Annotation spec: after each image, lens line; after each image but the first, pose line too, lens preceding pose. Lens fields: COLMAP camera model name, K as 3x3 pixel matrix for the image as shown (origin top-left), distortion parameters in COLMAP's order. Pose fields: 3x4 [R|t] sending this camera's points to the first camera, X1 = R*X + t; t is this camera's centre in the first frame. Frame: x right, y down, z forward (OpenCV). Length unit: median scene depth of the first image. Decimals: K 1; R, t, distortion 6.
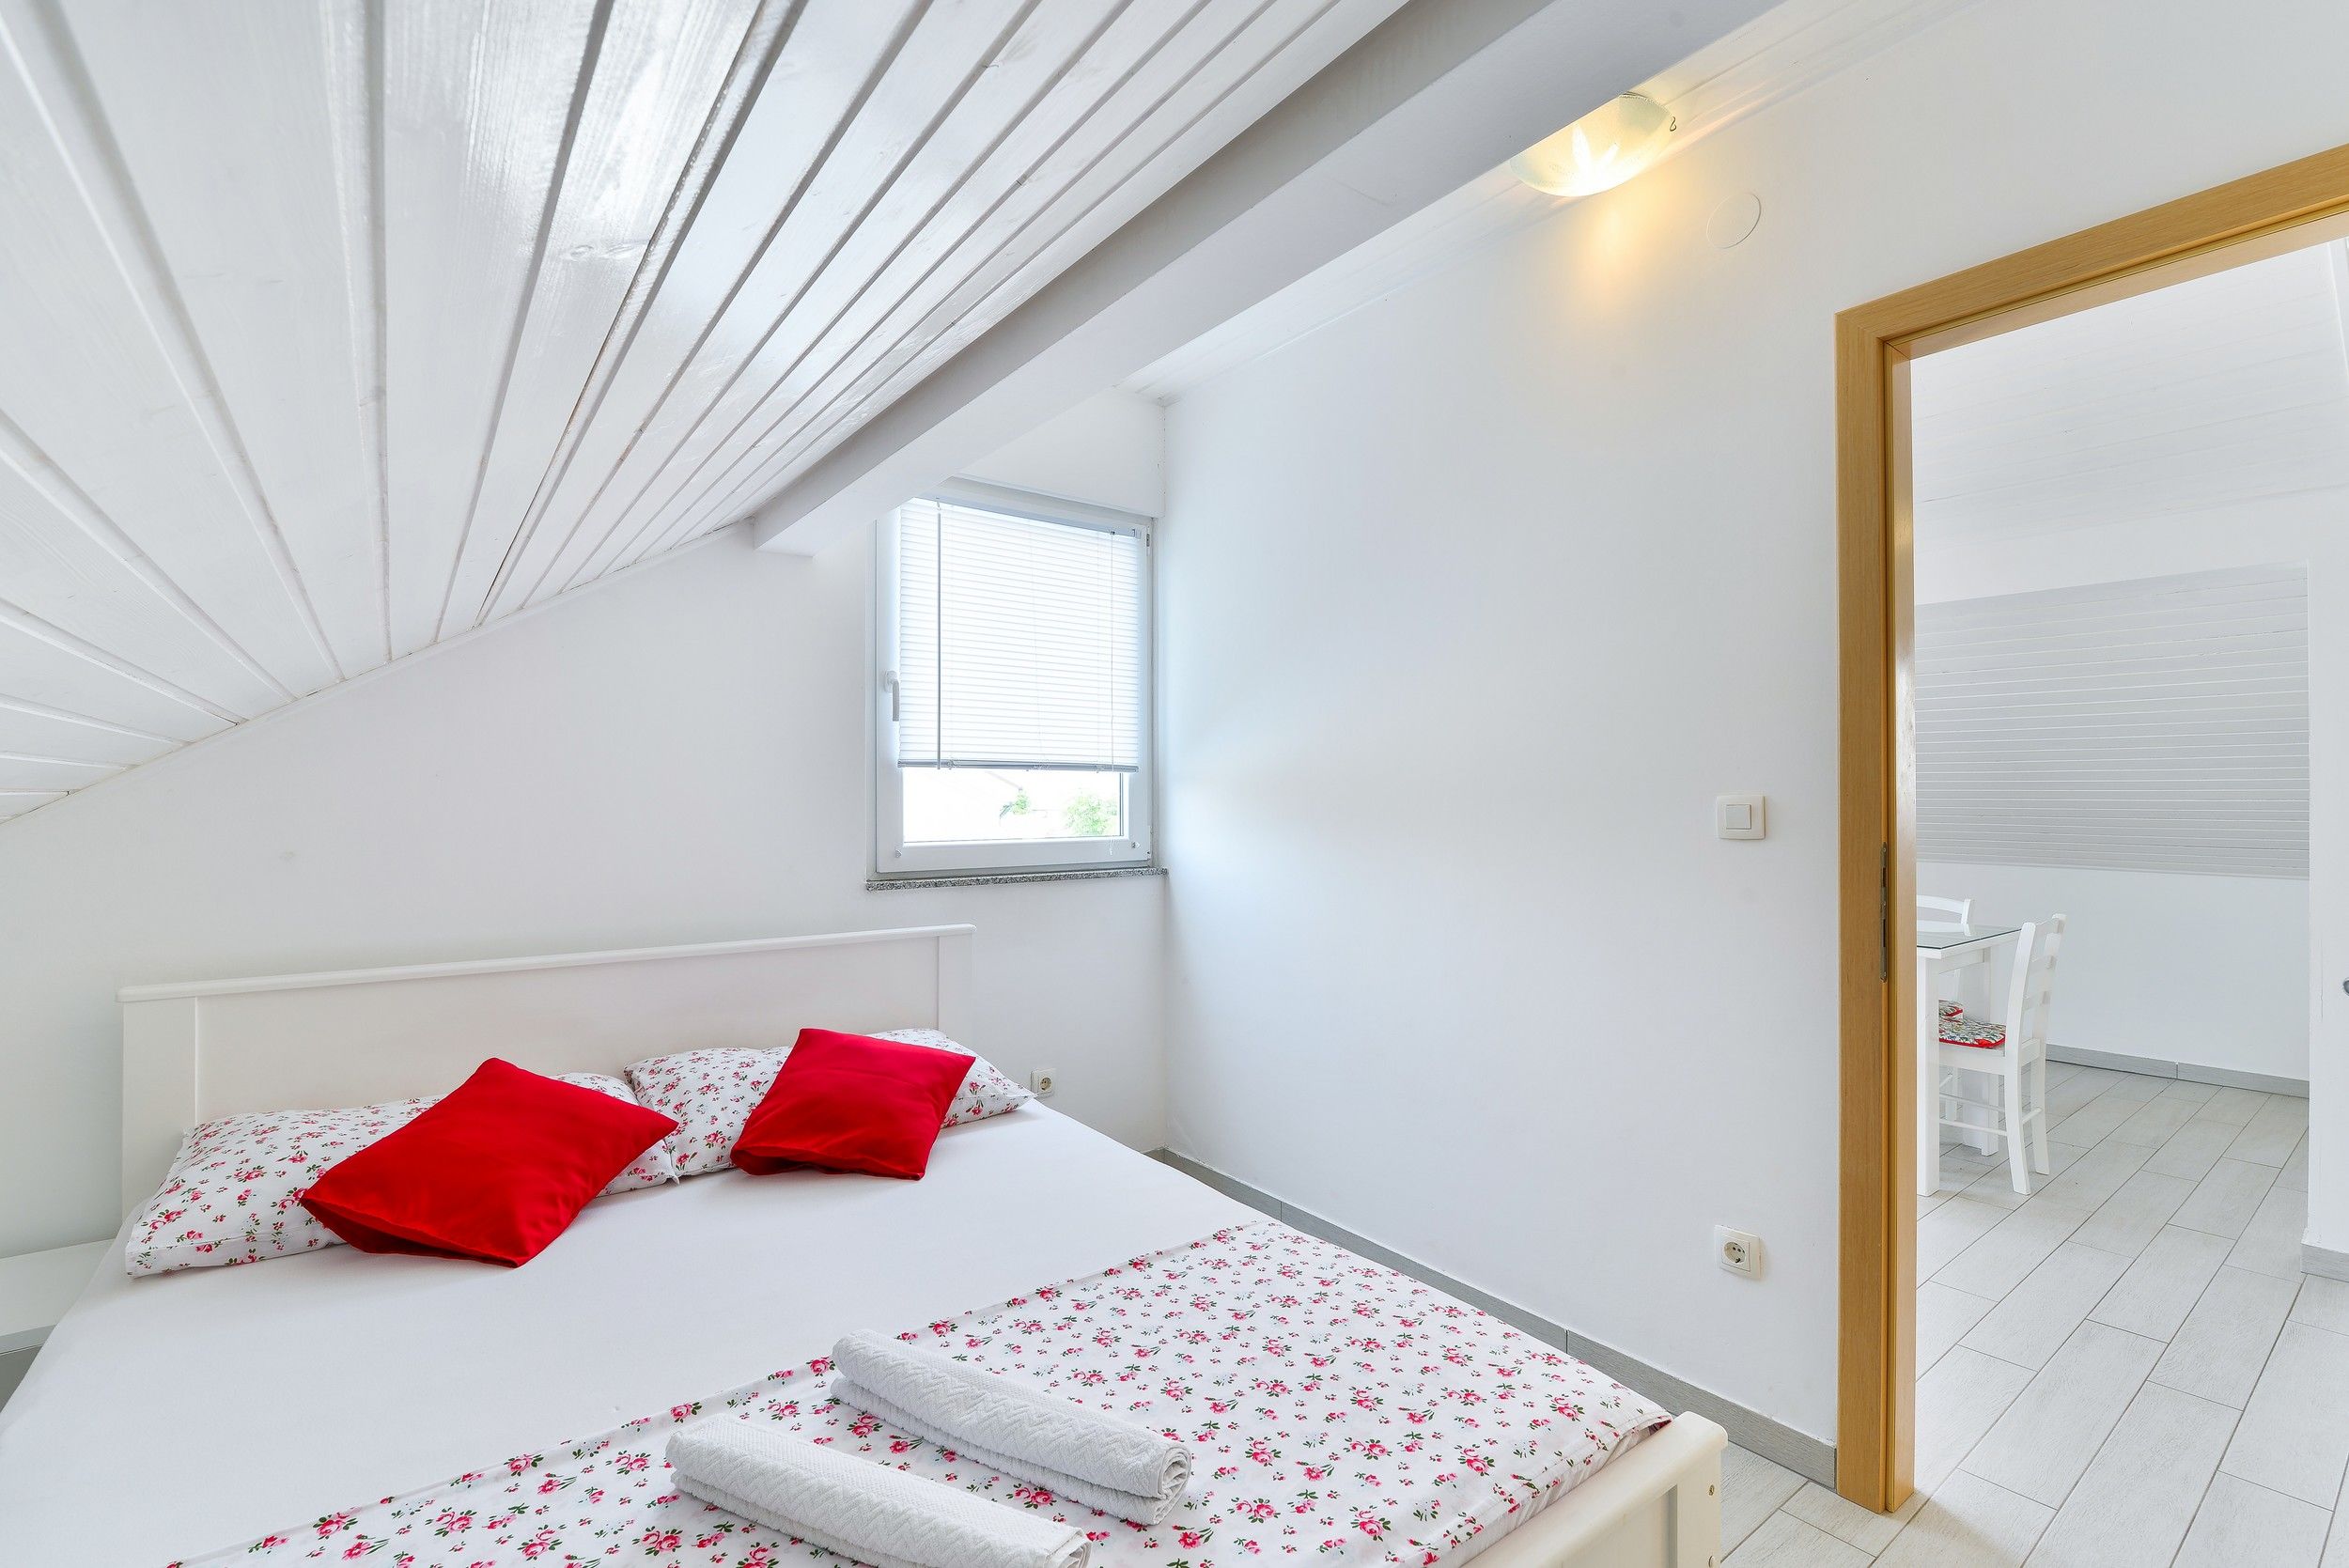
lens RADIAL K [[1015.4, 0, 1174.5], [0, 1015.4, 784.0], [0, 0, 1]] dist [0.001703, -0.007566]
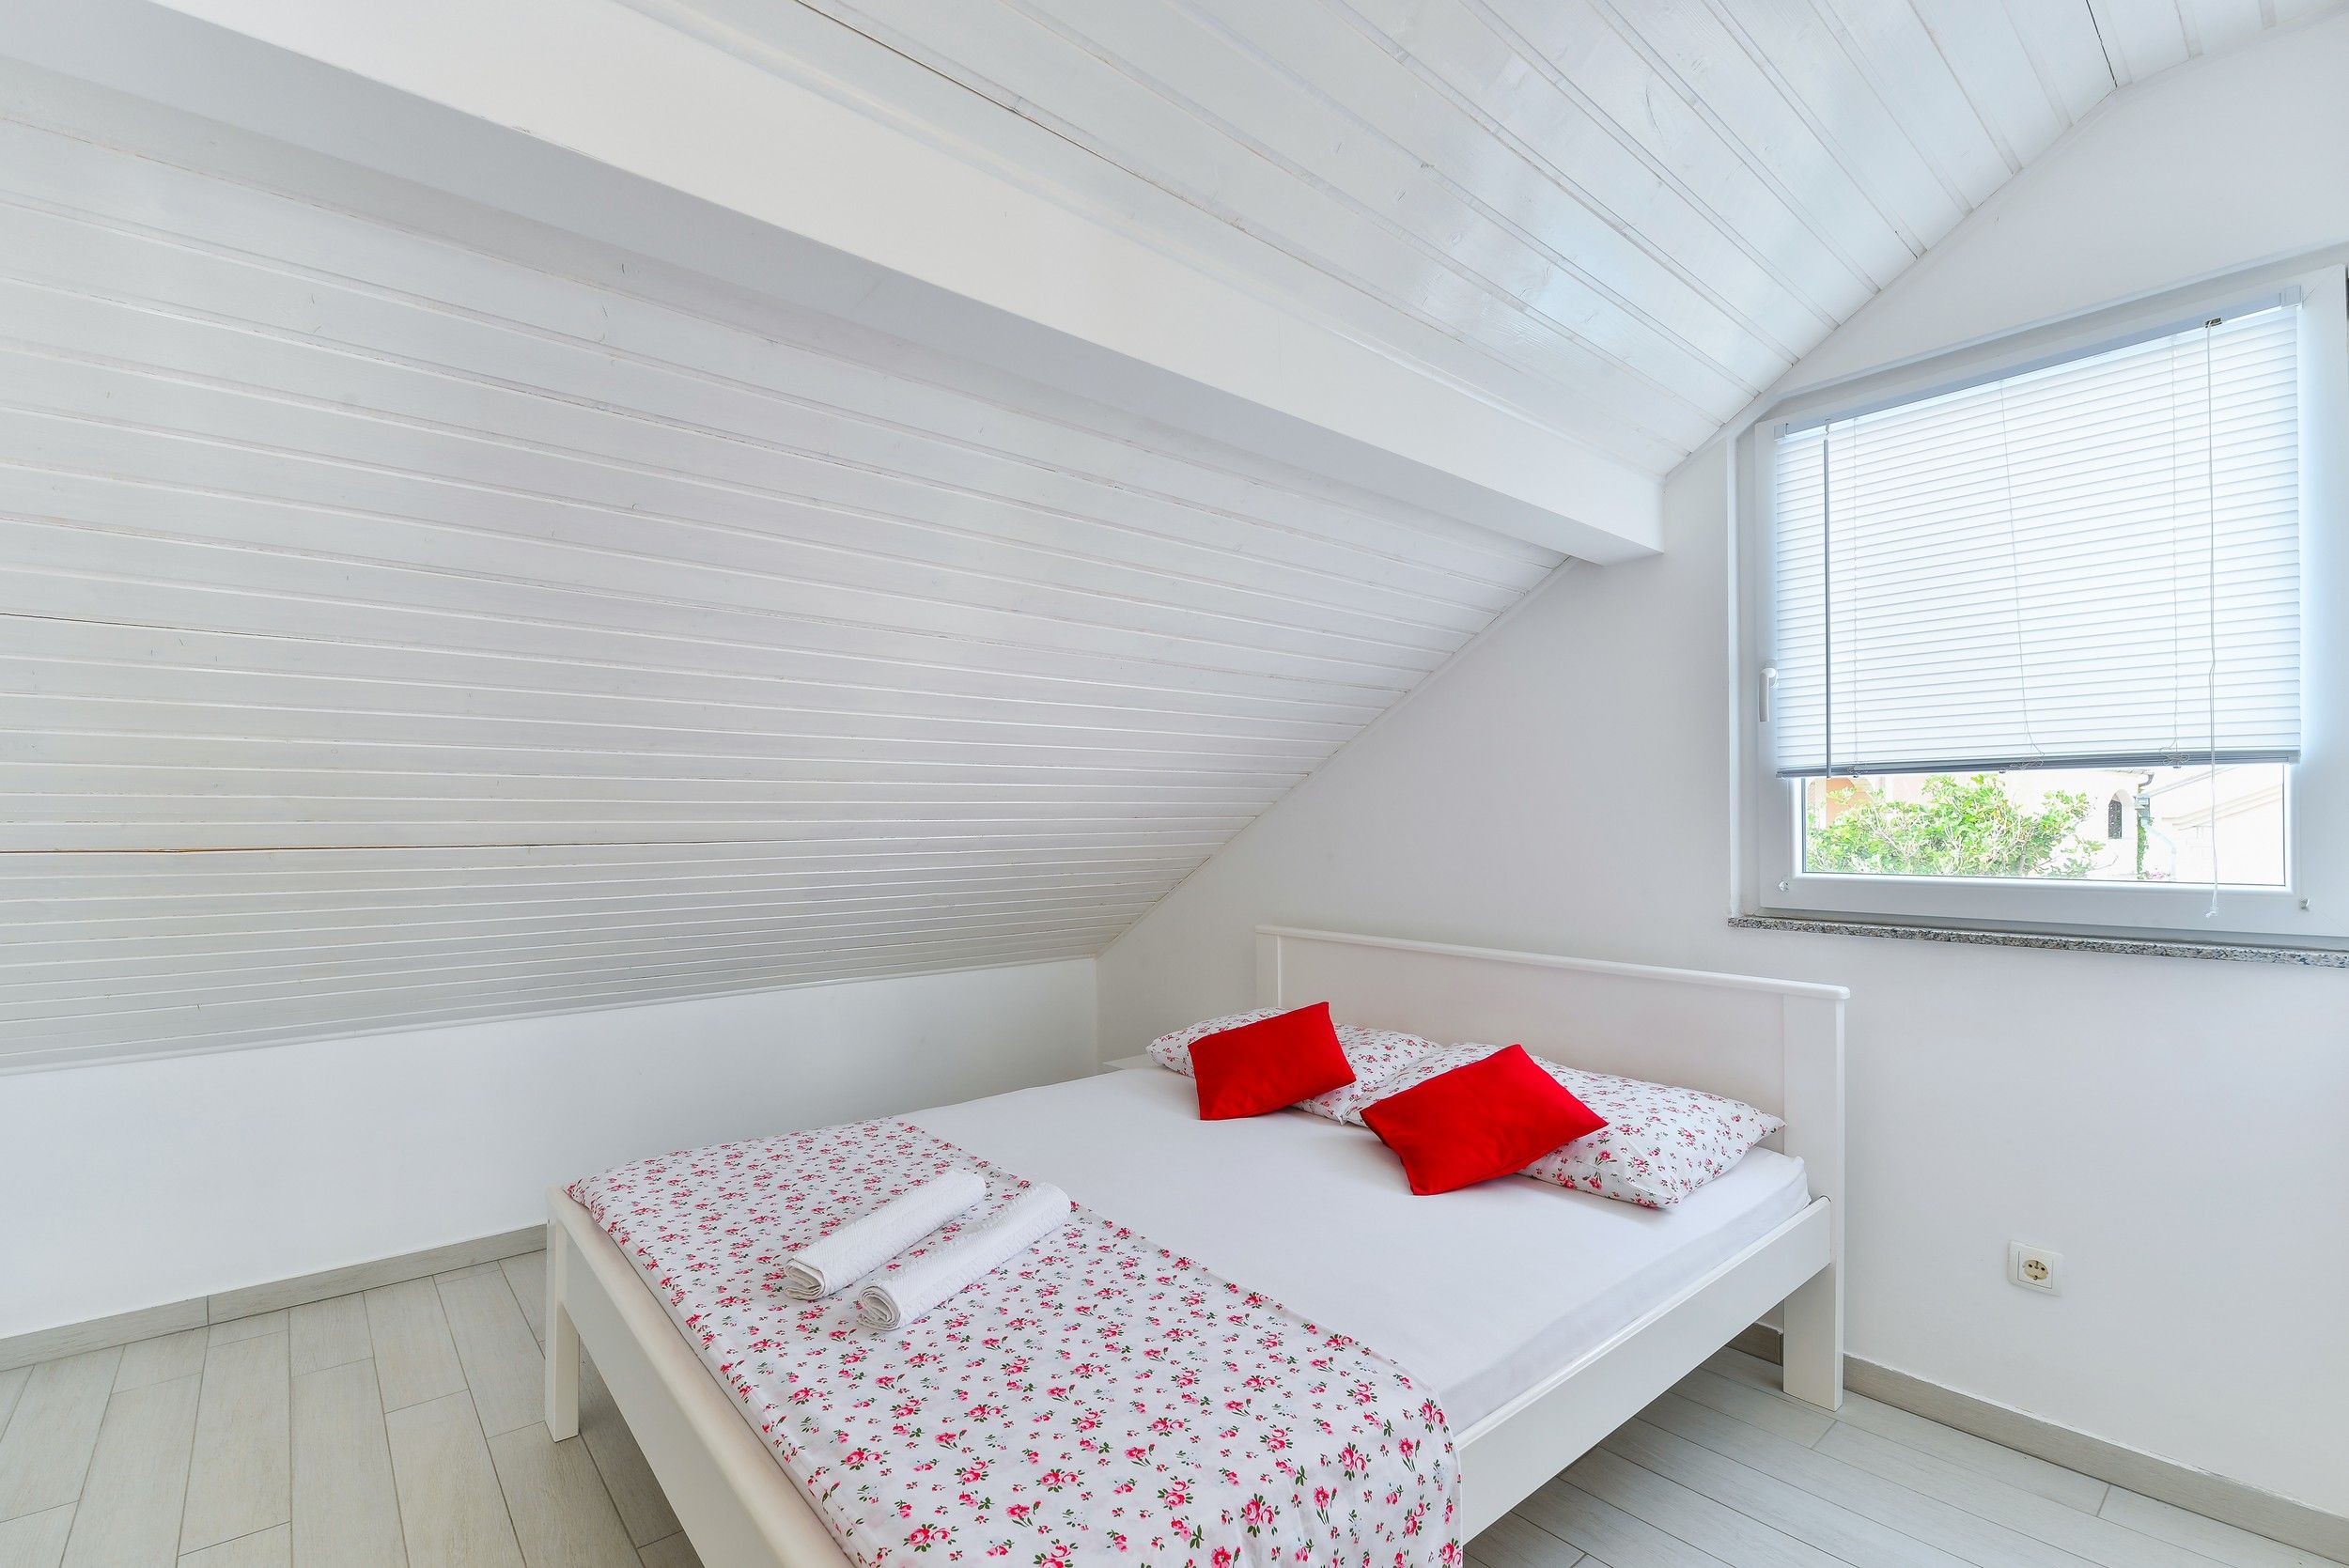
lens RADIAL K [[1035.8, 0, 1178.5], [0, 1035.8, 817.1], [0, 0, 1]] dist [-0.001882, -0.000804]
pose [[0.070361, -0.003050, -0.997517, 0.784112], [0.019540, 0.999808, -0.001679, 0.010013], [0.997330, -0.019373, 0.070407, 0.717174]]
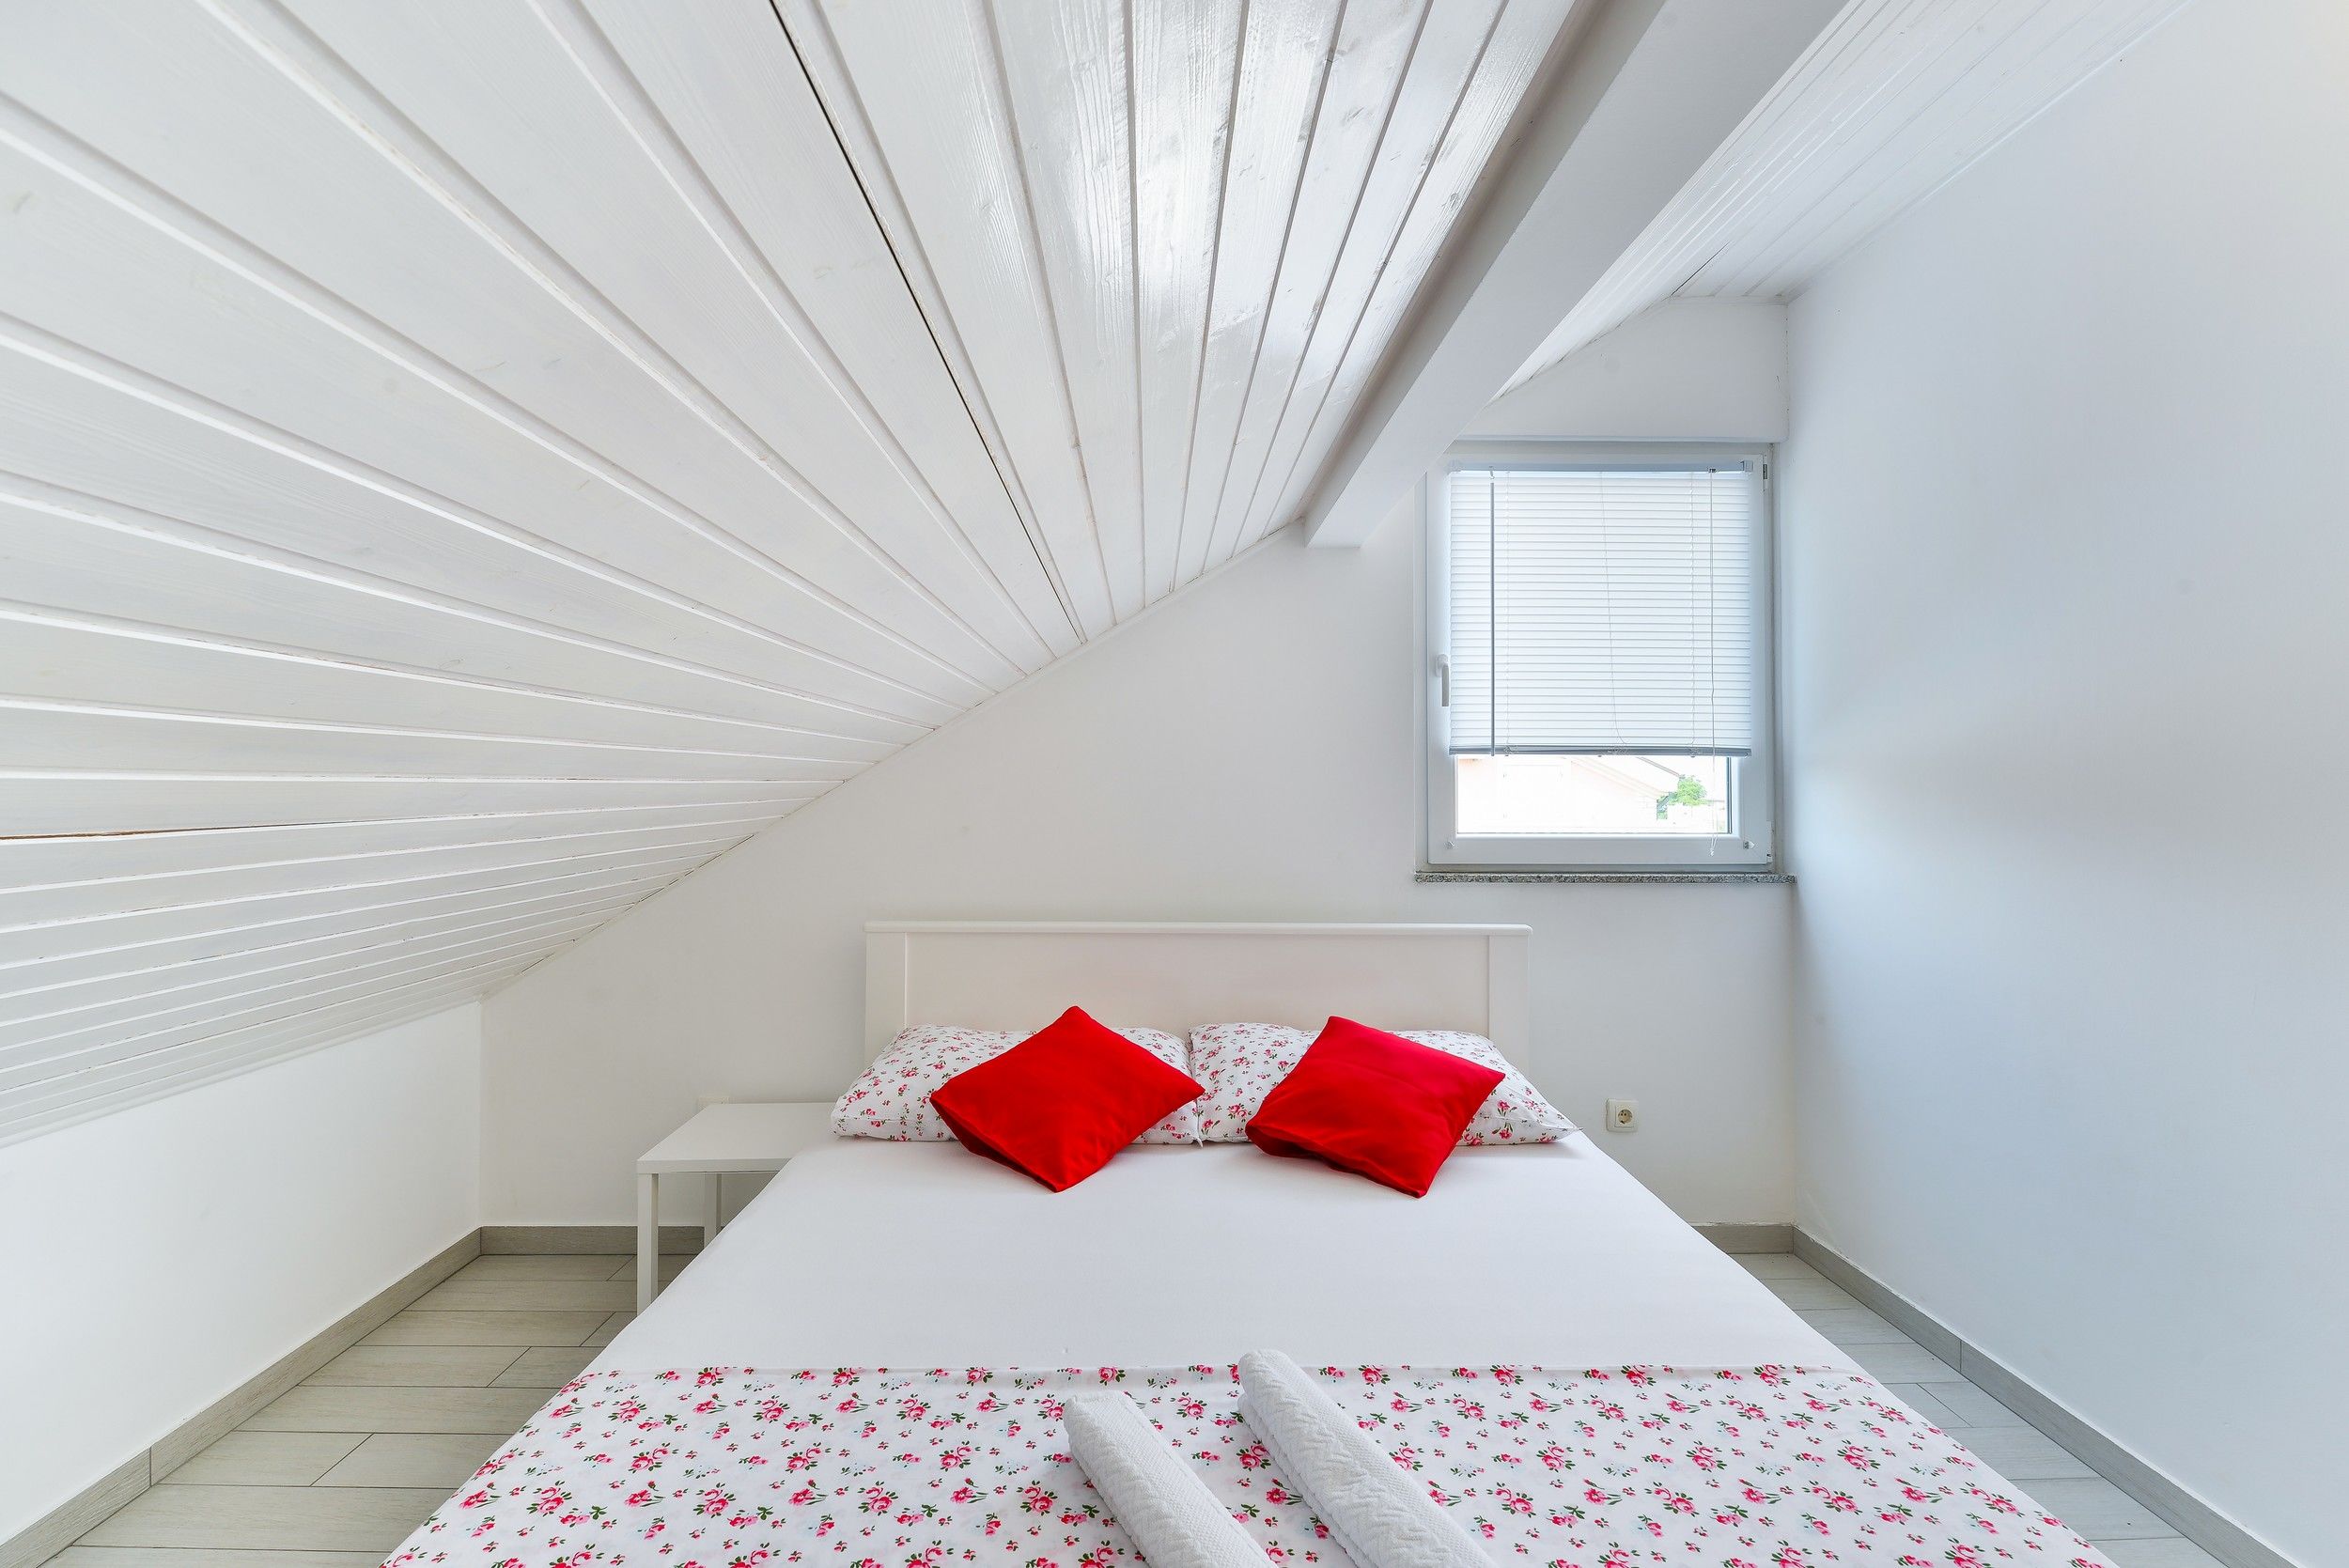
lens RADIAL K [[1006.3, 0, 1177.2], [0, 1006.3, 765.6], [0, 0, 1]] dist [0.011699, -0.014317]
pose [[0.810980, -0.008390, -0.585014, 0.115465], [0.004502, 0.999957, -0.008100, 0.000607], [0.585056, 0.003935, 0.810983, 0.122945]]
